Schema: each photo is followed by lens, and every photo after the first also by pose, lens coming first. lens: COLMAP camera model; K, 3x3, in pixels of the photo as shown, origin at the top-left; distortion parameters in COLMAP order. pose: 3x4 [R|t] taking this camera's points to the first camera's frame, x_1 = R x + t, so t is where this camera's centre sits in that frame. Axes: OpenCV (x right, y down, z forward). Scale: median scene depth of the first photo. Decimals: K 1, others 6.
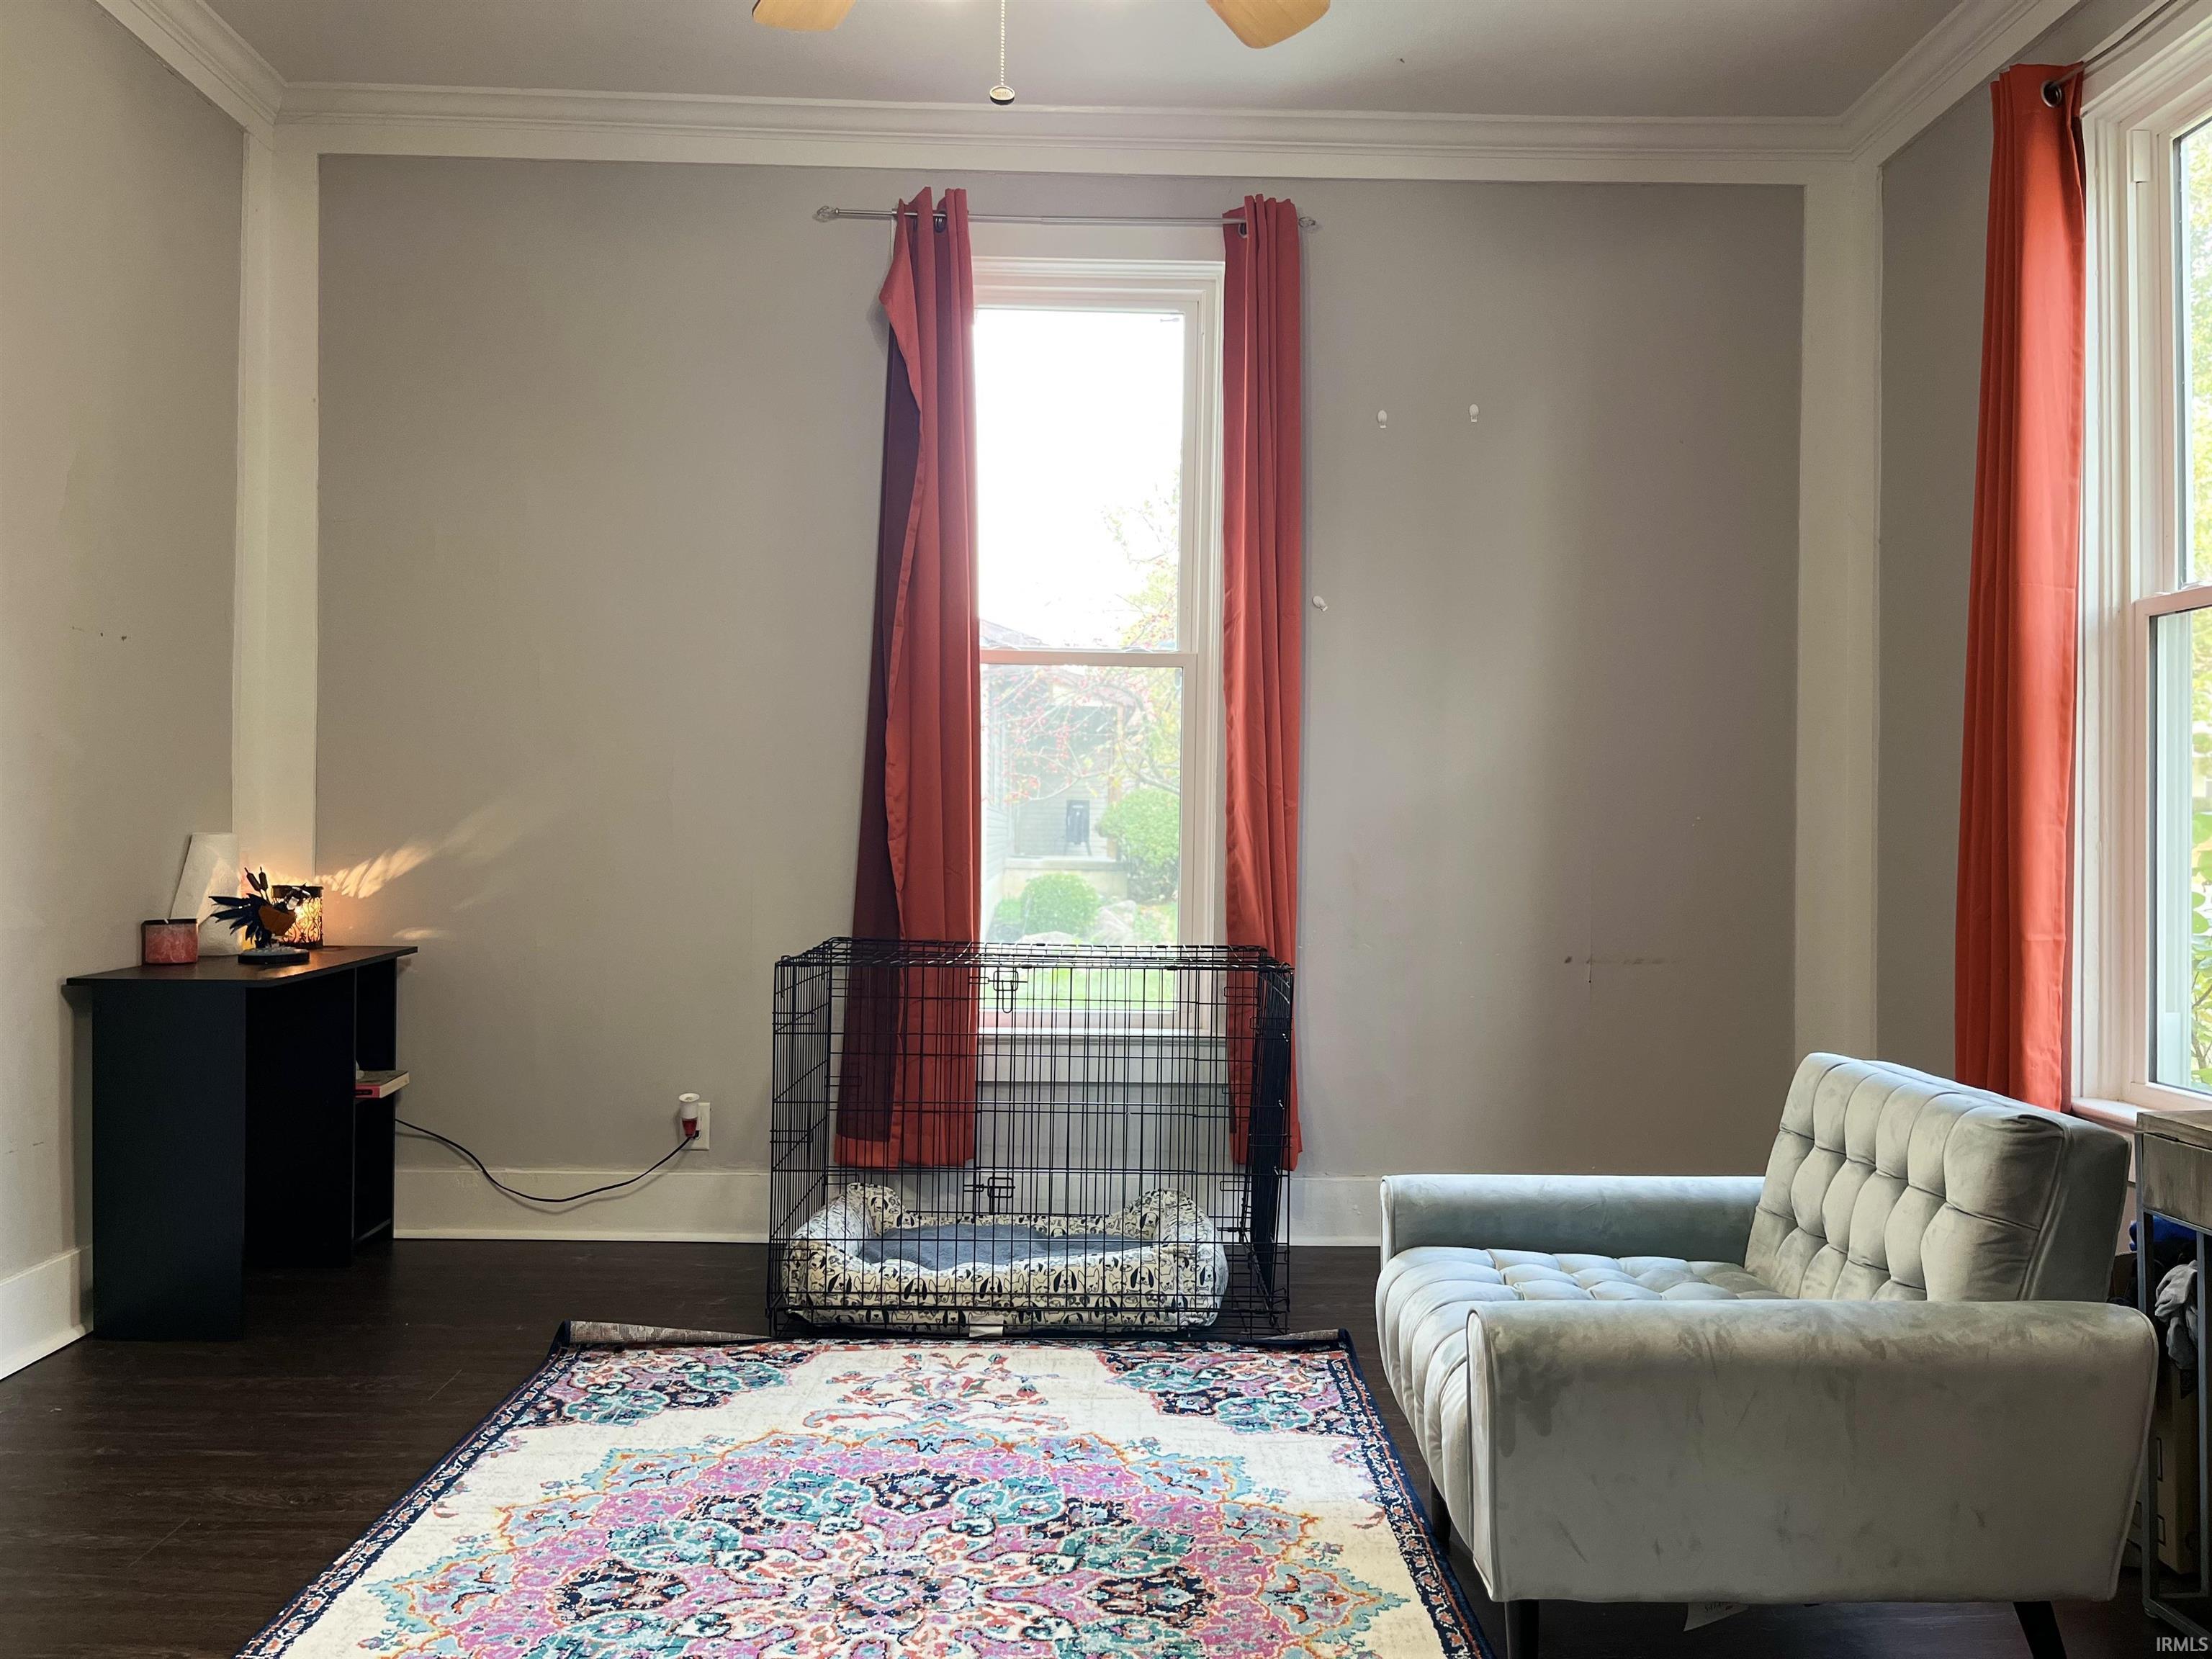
lens RADIAL K [[1711.8, 0, 1091.9], [0, 1711.8, 827.3], [0, 0, 1]] dist [0.059216, -0.086612]
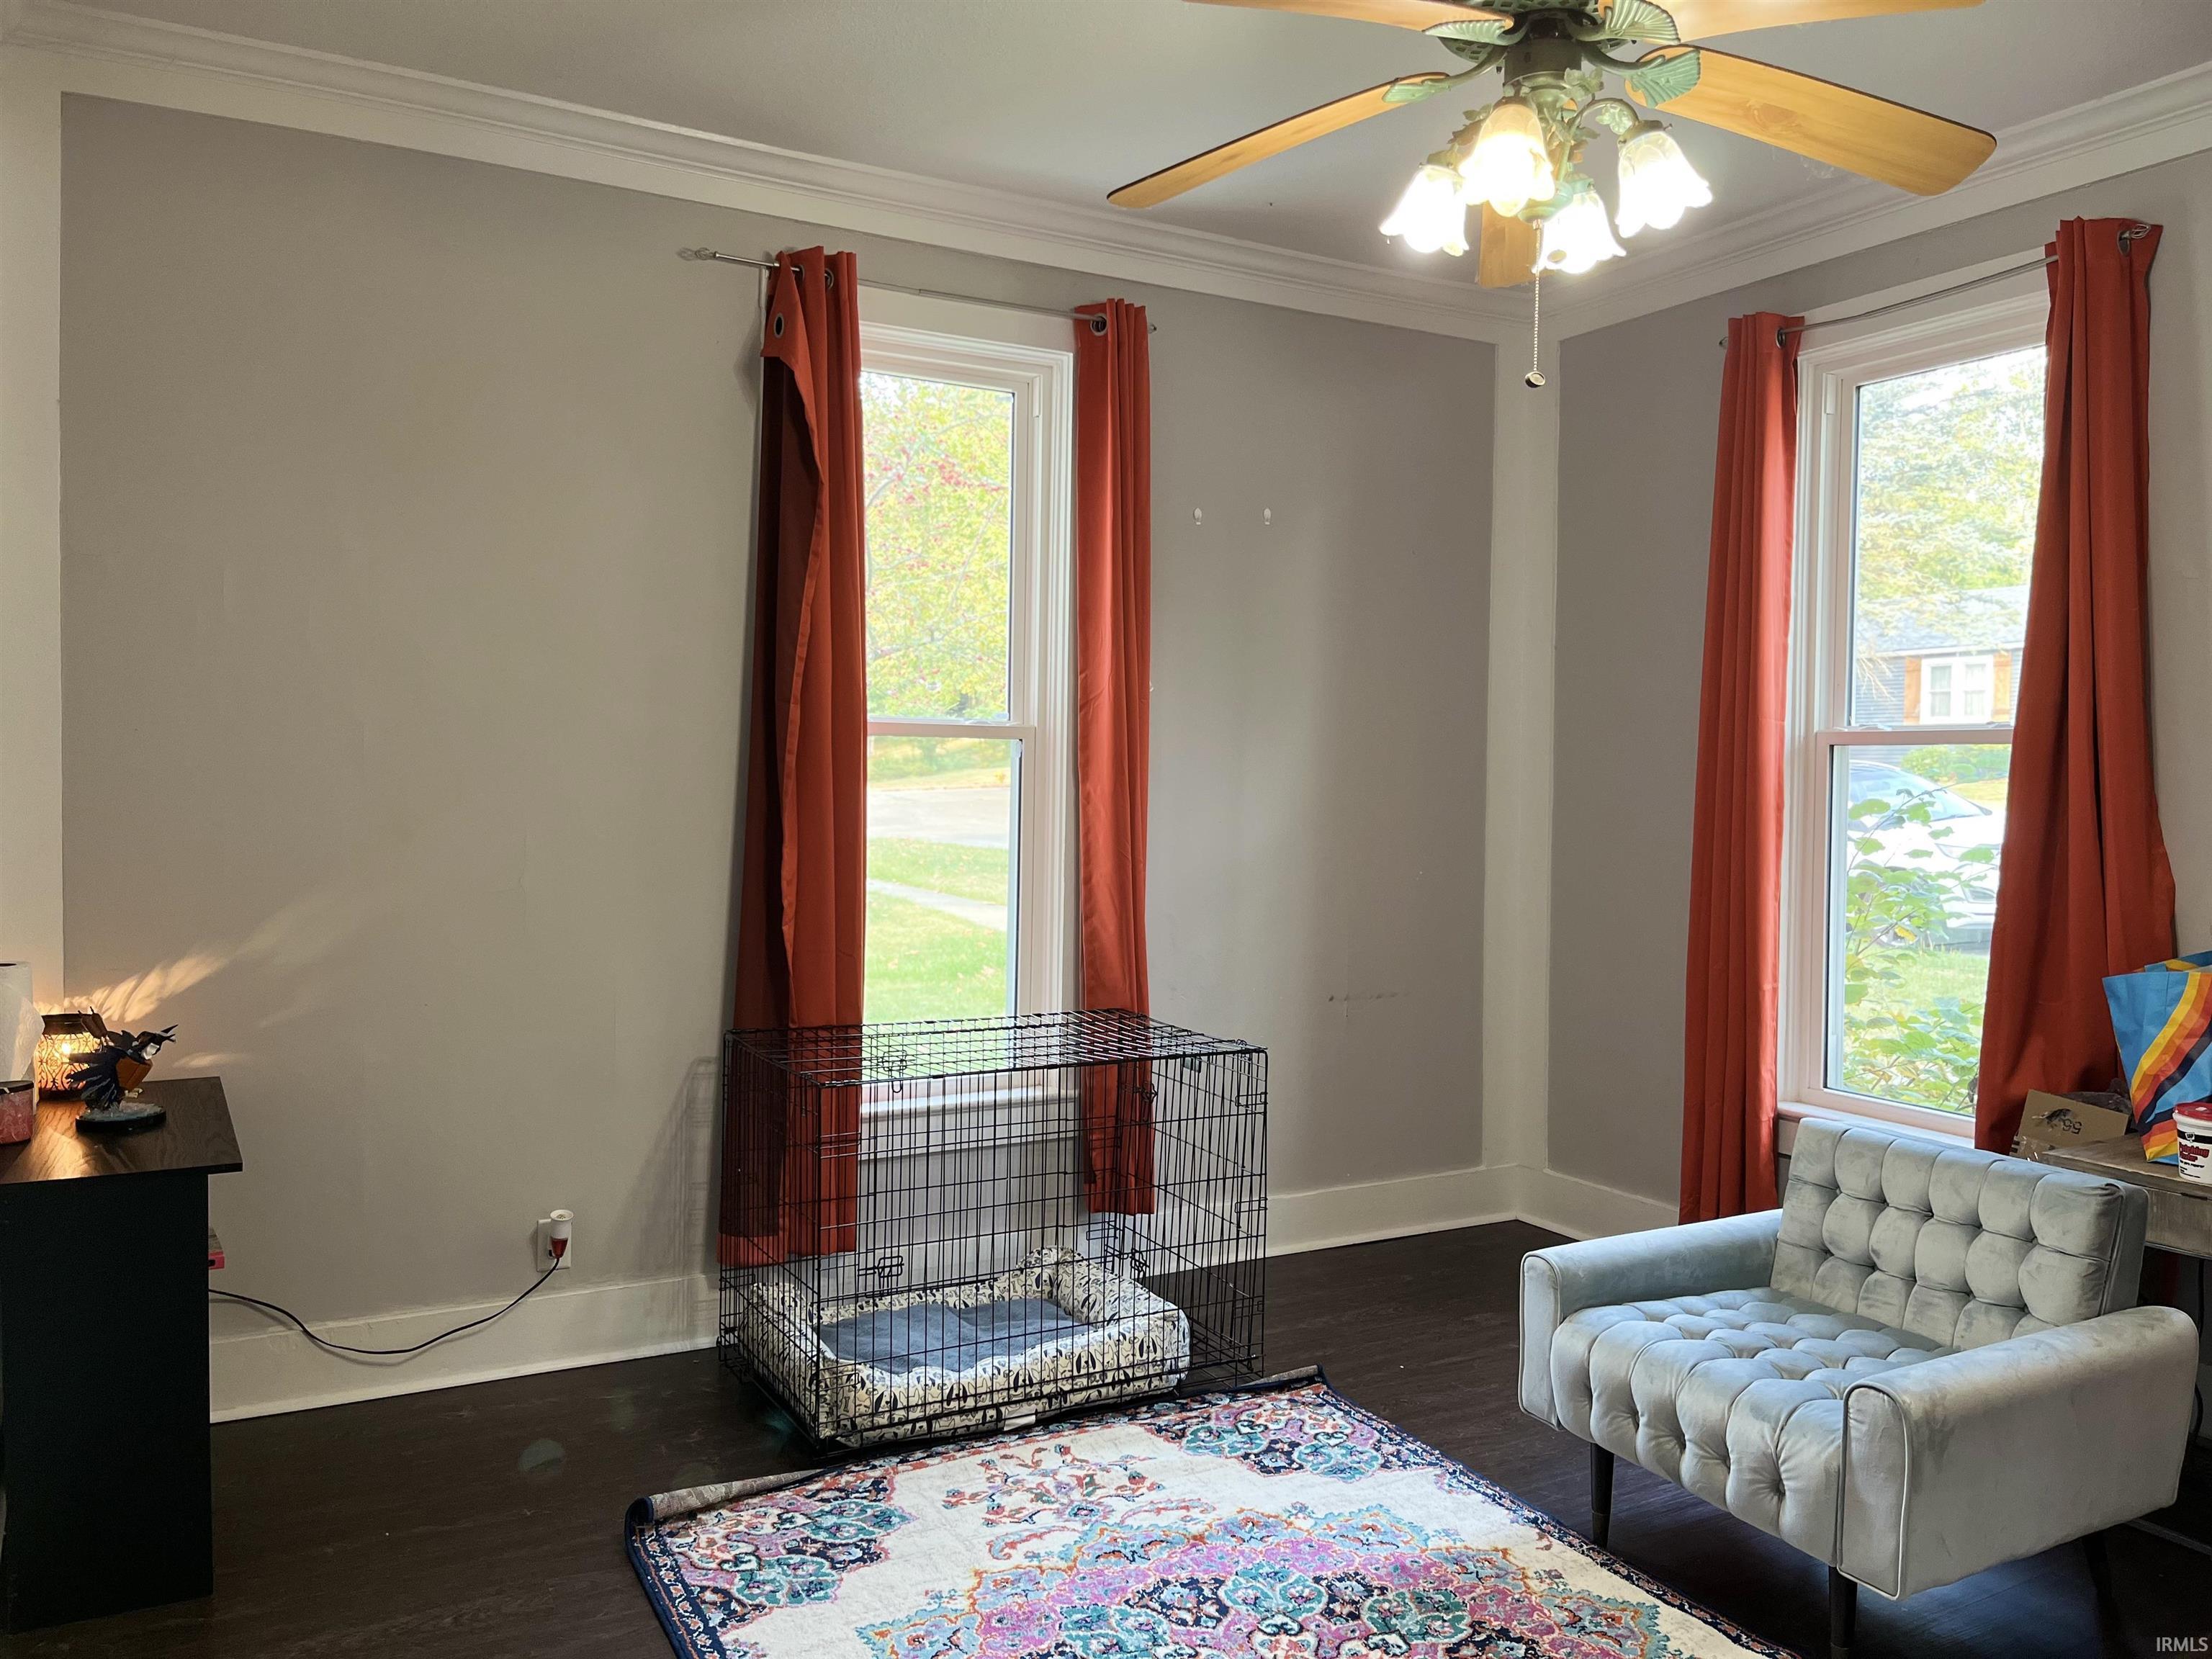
lens RADIAL K [[1711.8, 0, 1091.9], [0, 1711.8, 827.3], [0, 0, 1]] dist [0.059216, -0.086612]
pose [[0.879755, -0.017914, 0.475090, -0.507885], [-0.003510, 0.999018, 0.044170, -0.109416], [-0.475414, -0.040526, 0.878828, 0.086255]]
